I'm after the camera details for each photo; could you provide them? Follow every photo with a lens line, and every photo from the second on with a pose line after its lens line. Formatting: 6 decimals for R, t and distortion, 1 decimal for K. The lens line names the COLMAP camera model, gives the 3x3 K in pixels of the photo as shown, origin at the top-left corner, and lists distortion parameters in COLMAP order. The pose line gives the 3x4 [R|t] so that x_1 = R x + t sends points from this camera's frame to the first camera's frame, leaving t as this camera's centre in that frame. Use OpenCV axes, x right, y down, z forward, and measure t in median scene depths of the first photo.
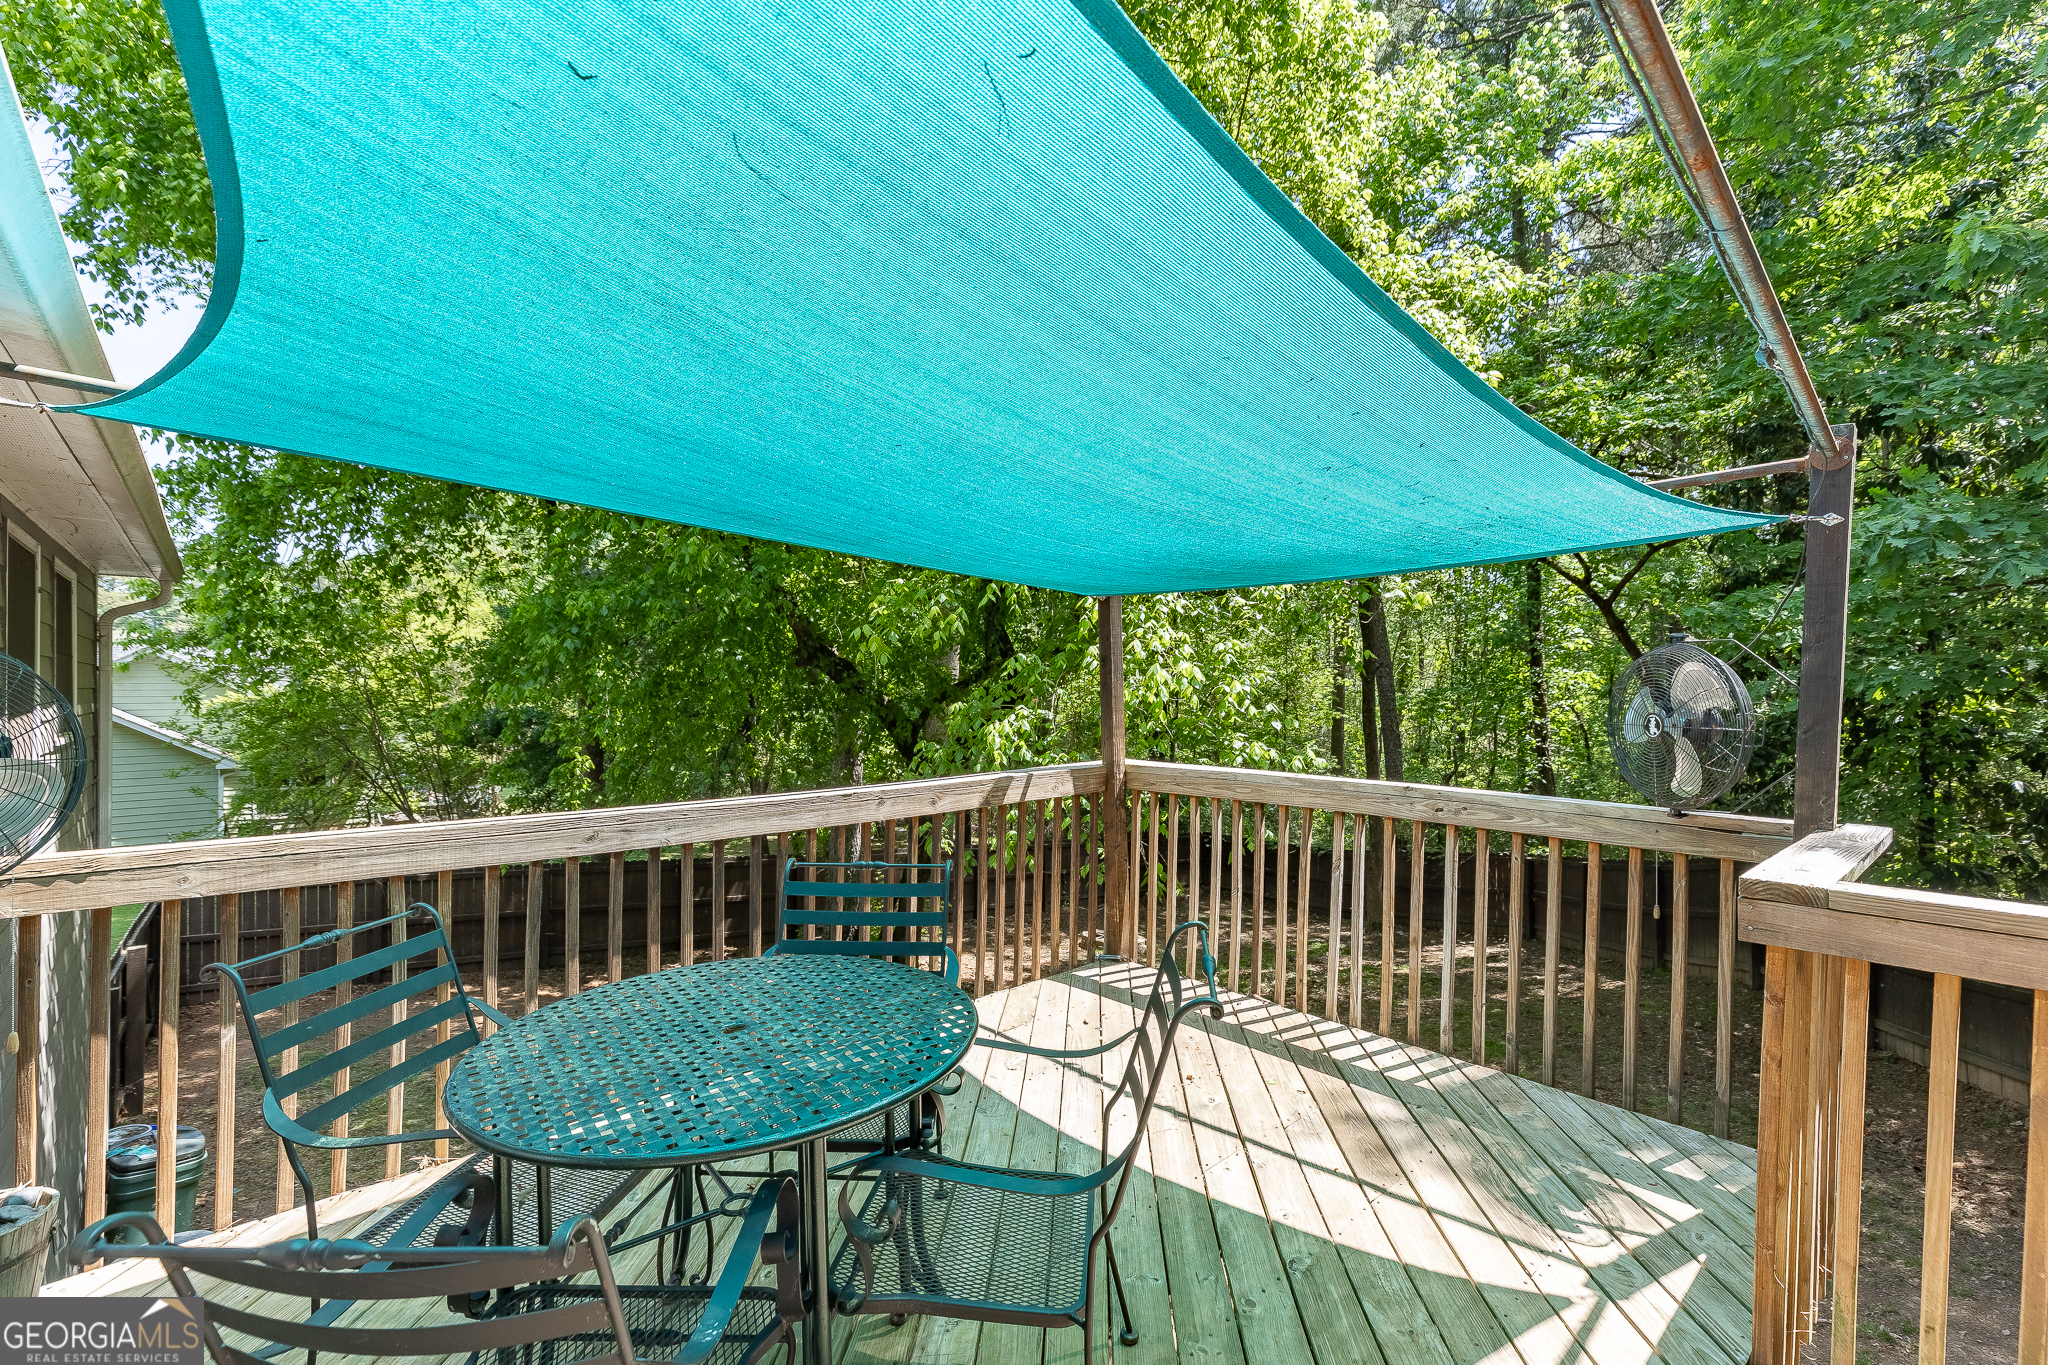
lens RADIAL K [[911.4, 0, 1022.6], [0, 911.4, 683.6], [0, 0, 1]] dist [0.006326, -0.001205]
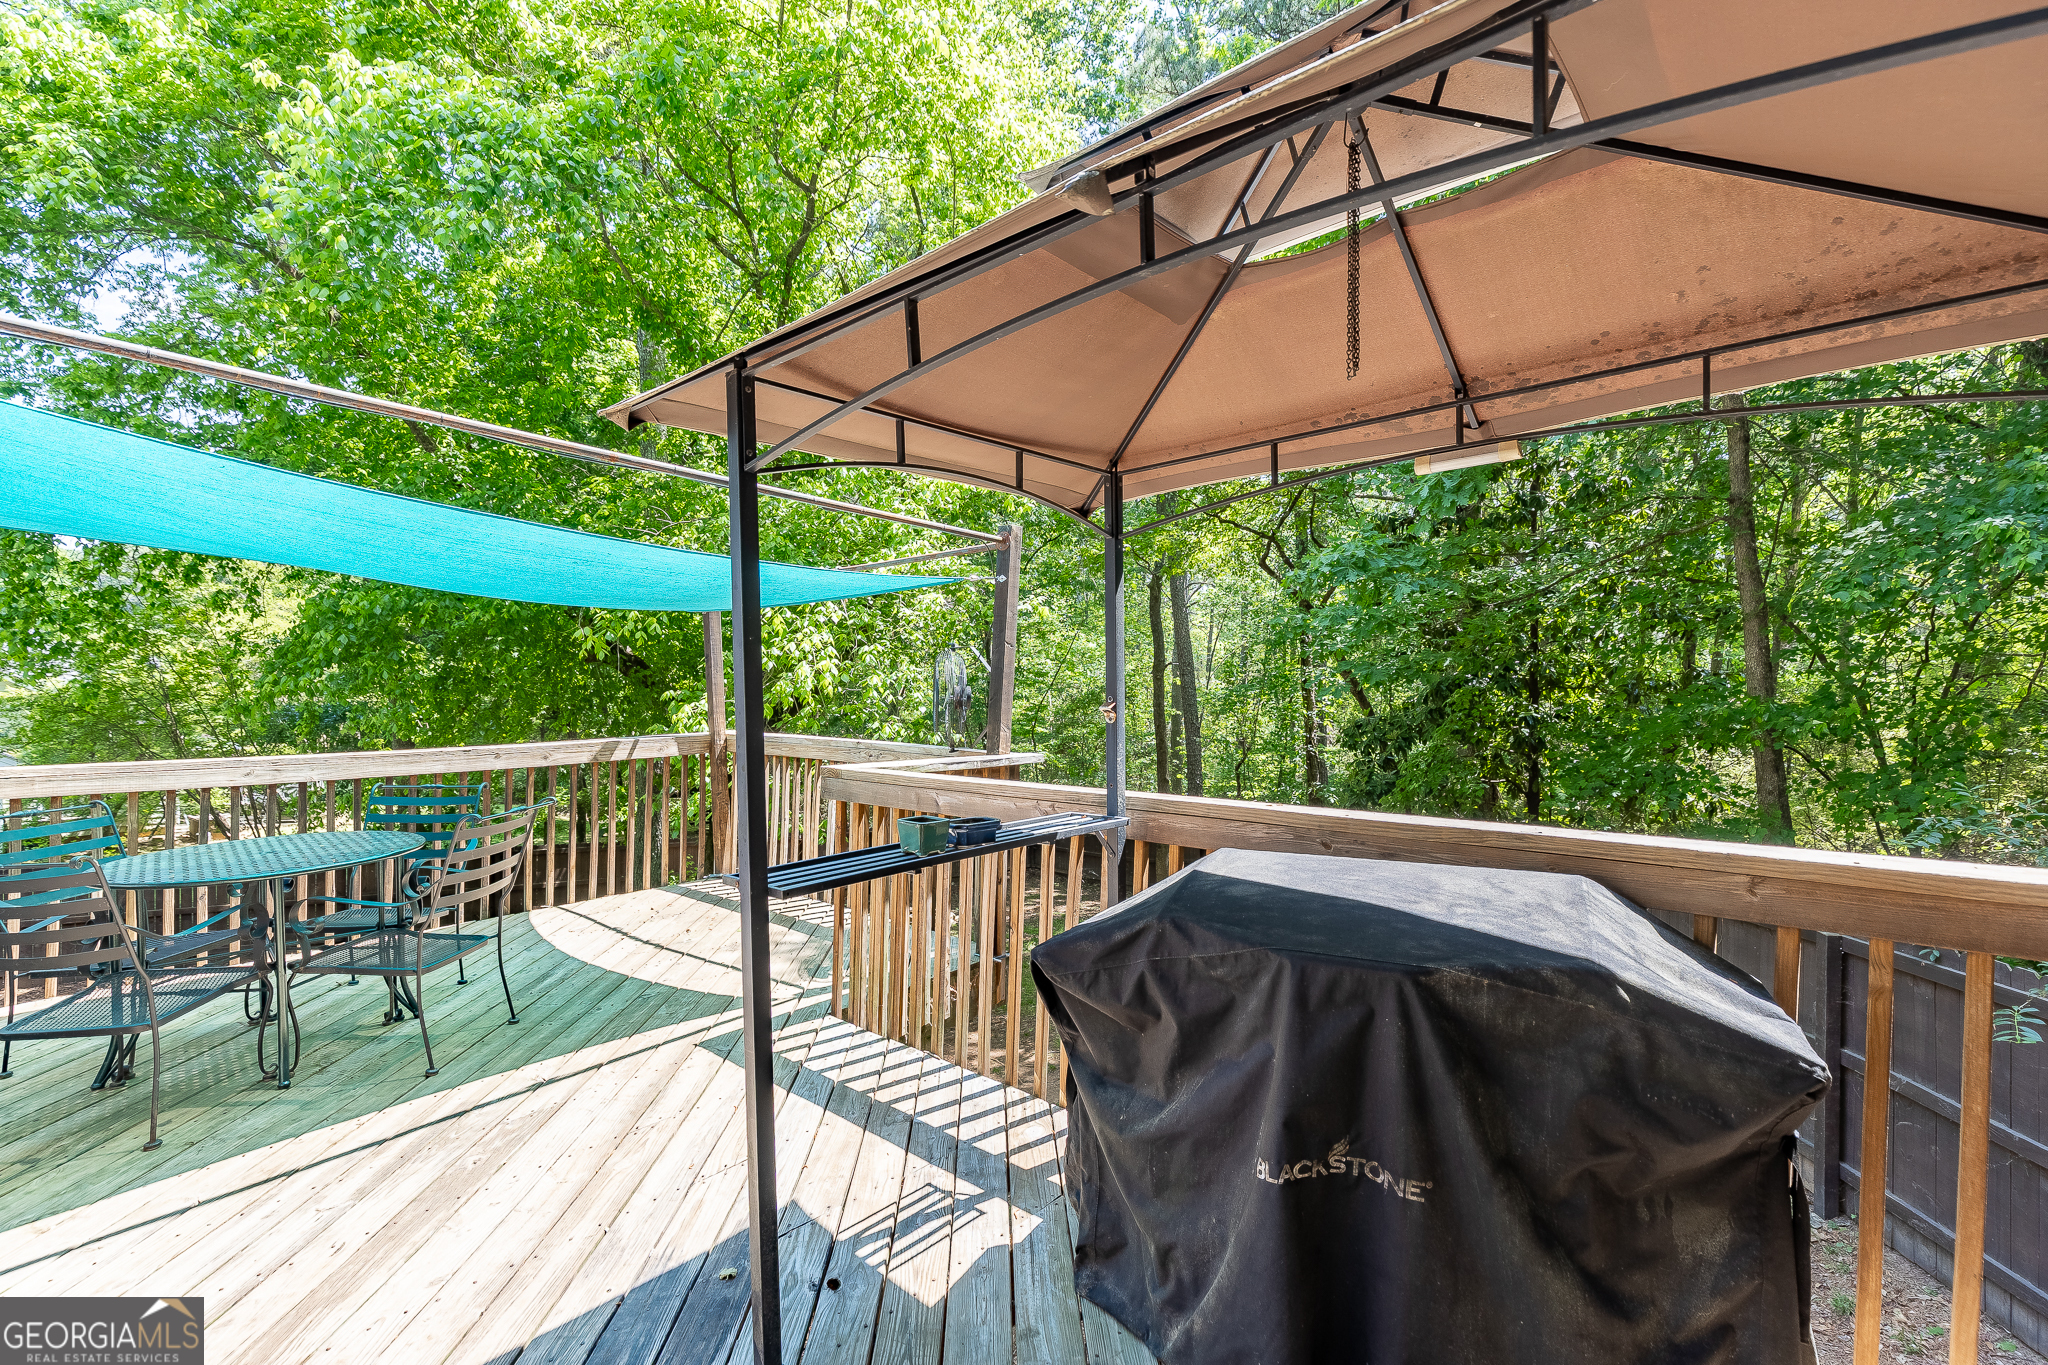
lens RADIAL K [[911.4, 0, 1024.8], [0, 911.4, 686.3], [0, 0, 1]] dist [0.006326, -0.001205]
pose [[0.993189, 0.000234, 0.116518, 0.152267], [-0.000877, 0.999985, 0.005465, 0.003243], [-0.116515, -0.005530, 0.993174, -0.158600]]
